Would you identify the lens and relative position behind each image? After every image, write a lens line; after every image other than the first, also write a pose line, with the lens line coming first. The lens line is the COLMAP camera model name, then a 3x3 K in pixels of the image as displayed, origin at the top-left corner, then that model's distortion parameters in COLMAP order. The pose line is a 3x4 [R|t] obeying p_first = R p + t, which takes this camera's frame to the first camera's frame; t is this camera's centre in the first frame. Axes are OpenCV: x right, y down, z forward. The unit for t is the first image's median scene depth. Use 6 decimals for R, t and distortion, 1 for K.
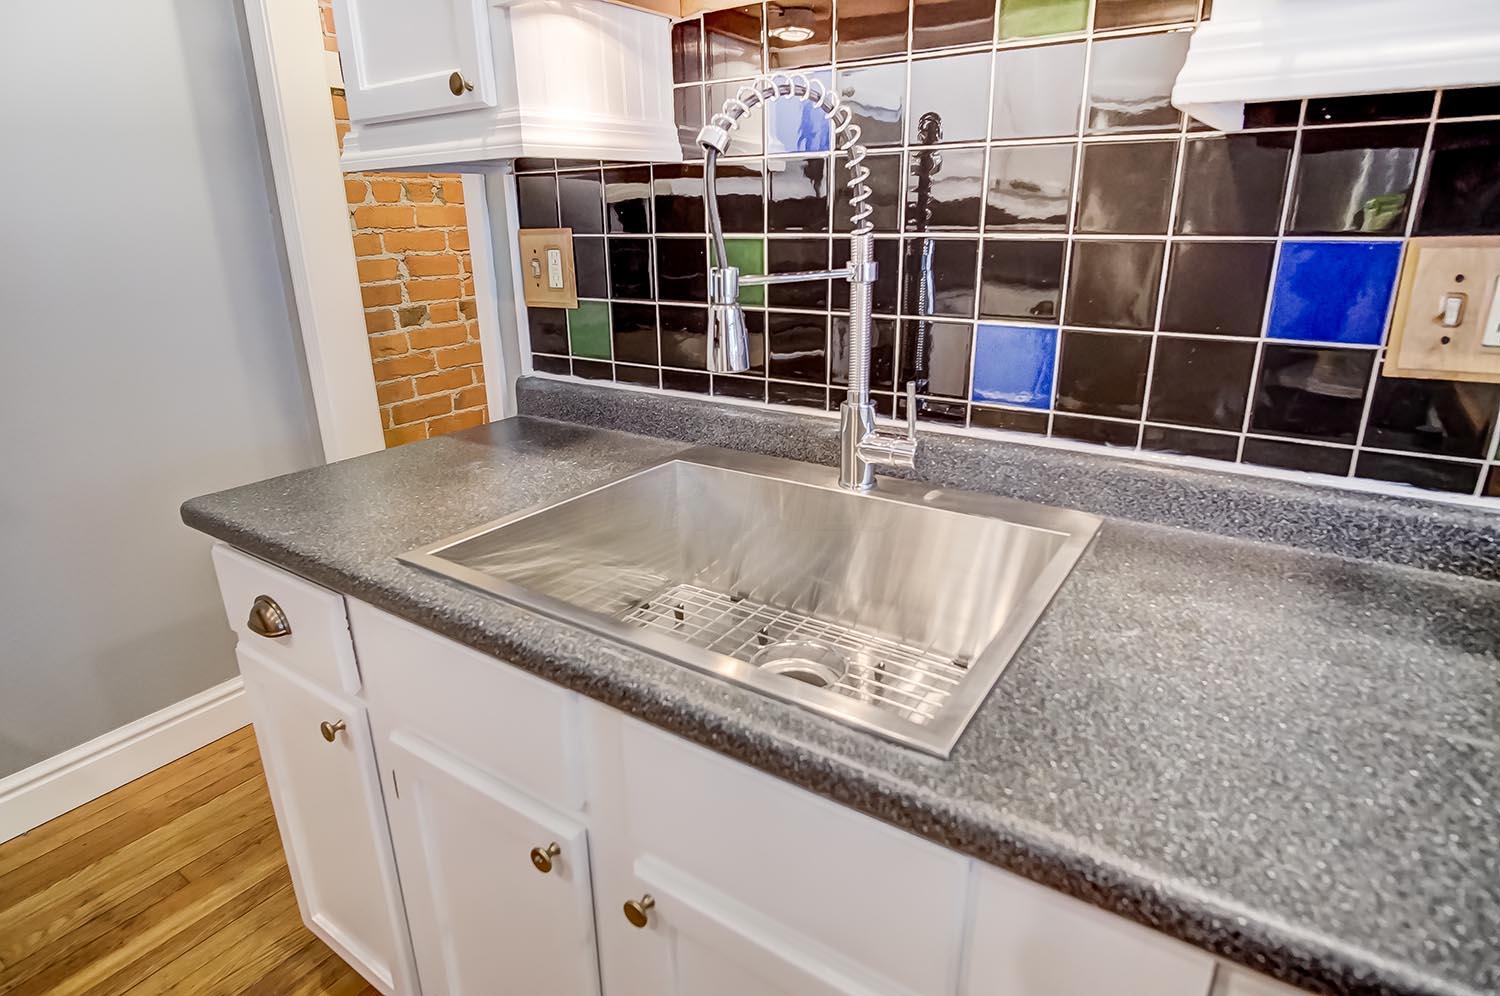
lens RADIAL K [[812.1, 0, 735.3], [0, 812.1, 505.7], [0, 0, 1]] dist [-0.023411, 0.002569]
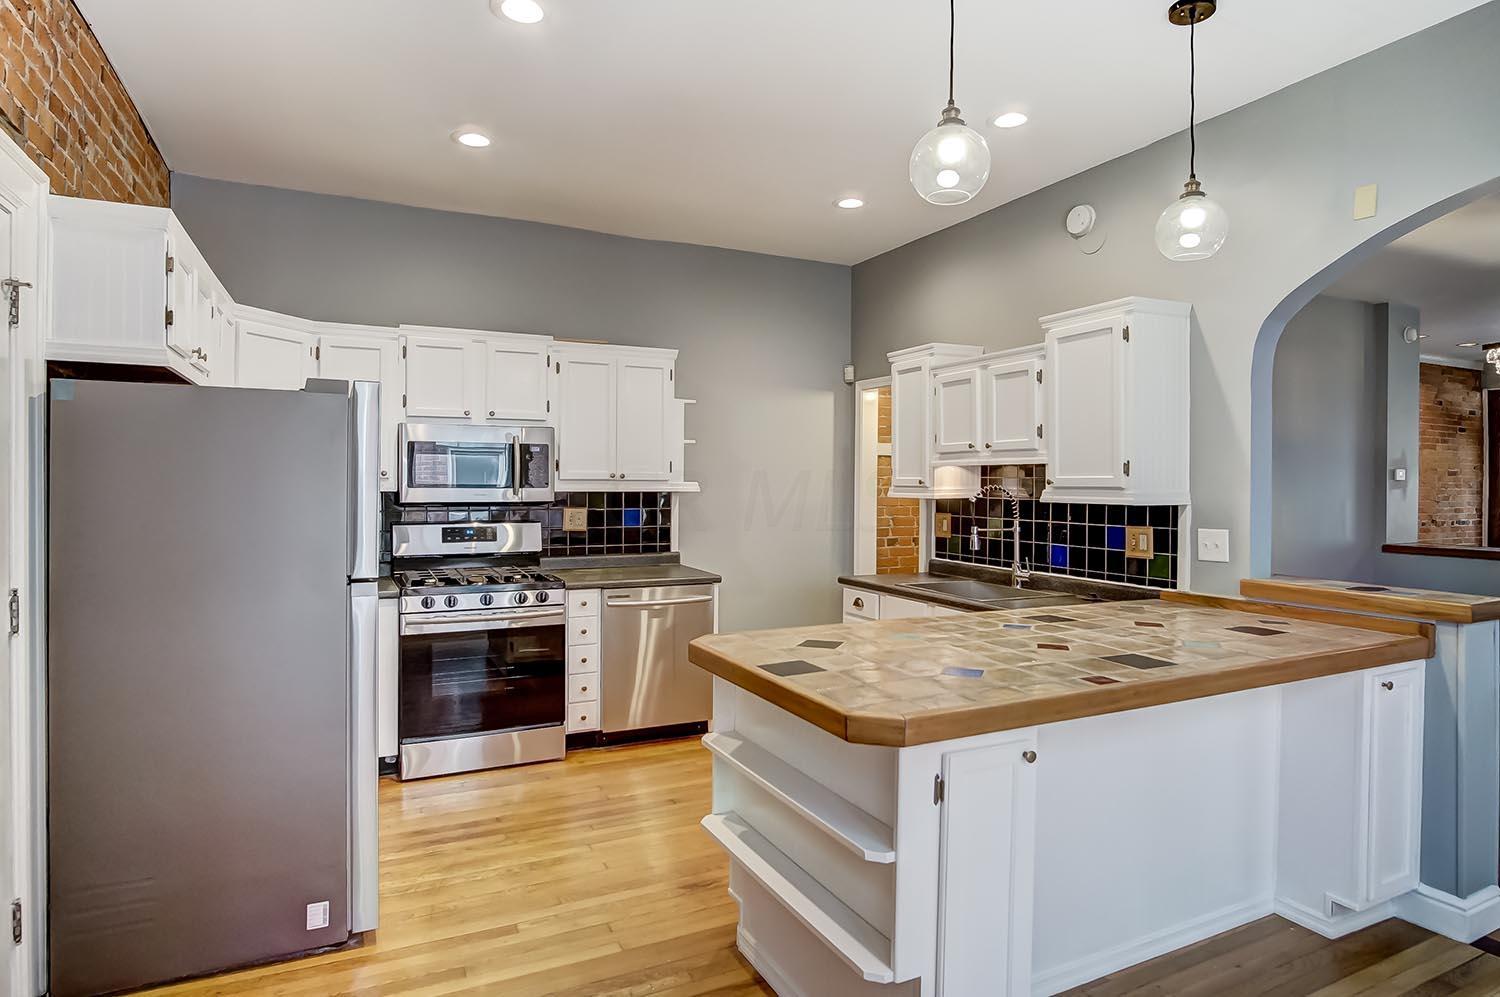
lens RADIAL K [[812.1, 0, 742.9], [0, 812.1, 483.7], [0, 0, 1]] dist [-0.023411, 0.002569]
pose [[0.867426, 0.021449, -0.497104, 0.635593], [-0.184513, 0.941703, -0.281336, 0.566264], [0.462090, 0.335761, 0.820815, -1.932993]]
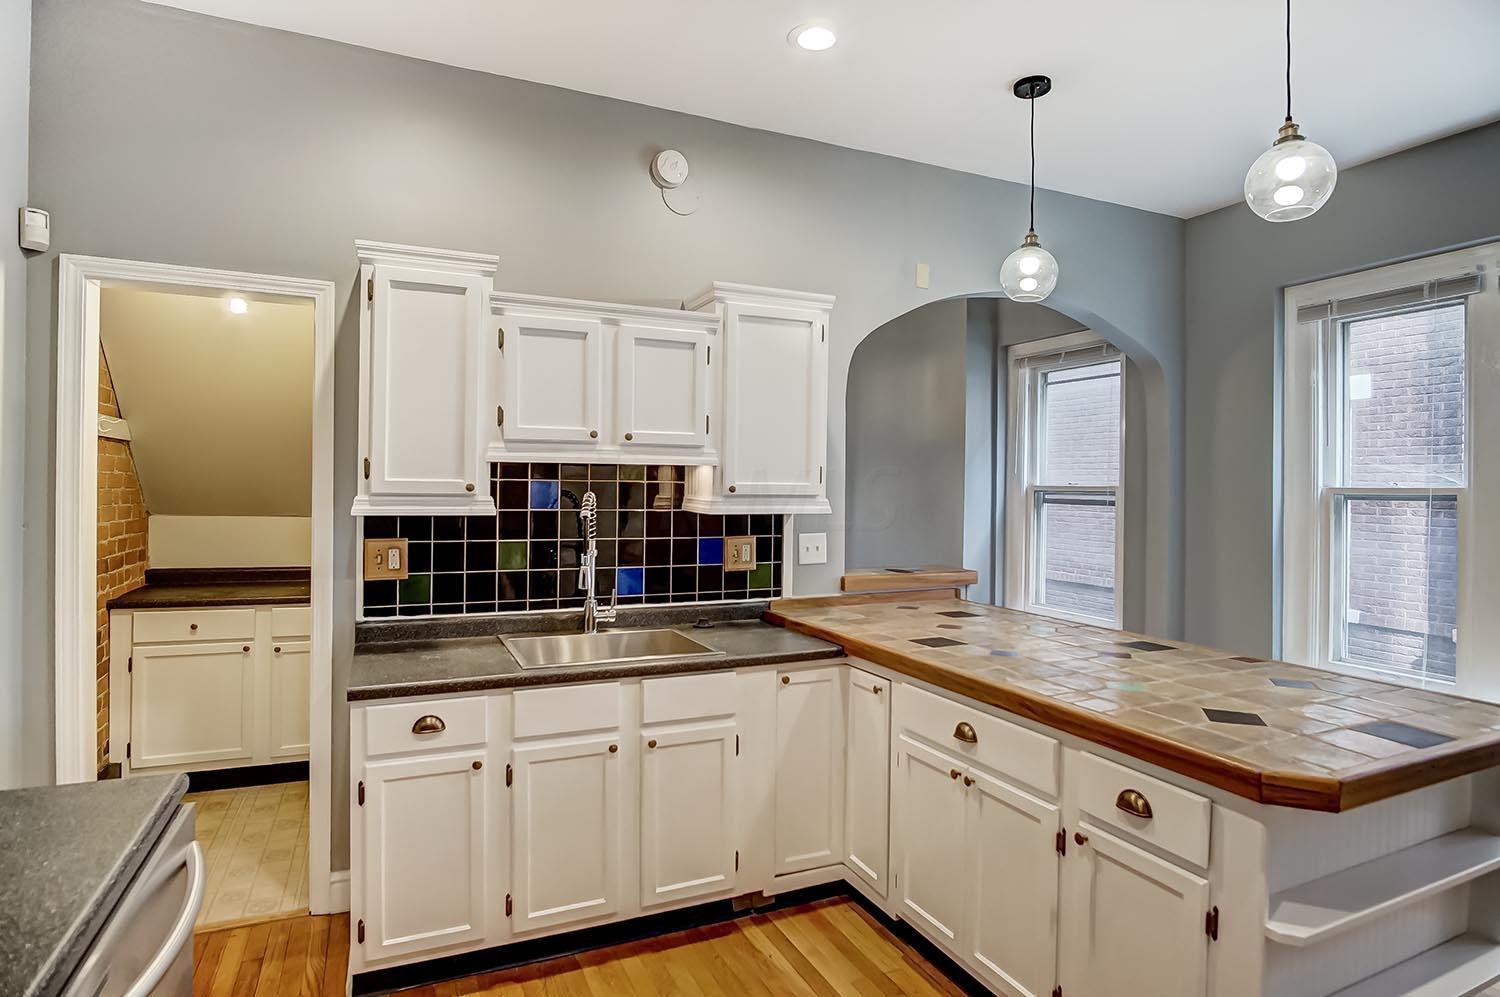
lens RADIAL K [[812.1, 0, 742.7], [0, 812.1, 498.0], [0, 0, 1]] dist [-0.023411, 0.002569]
pose [[0.517607, 0.011474, 0.855542, -1.339367], [0.268962, 0.947041, -0.175424, 0.112106], [-0.812246, 0.320908, 0.487109, -0.578422]]
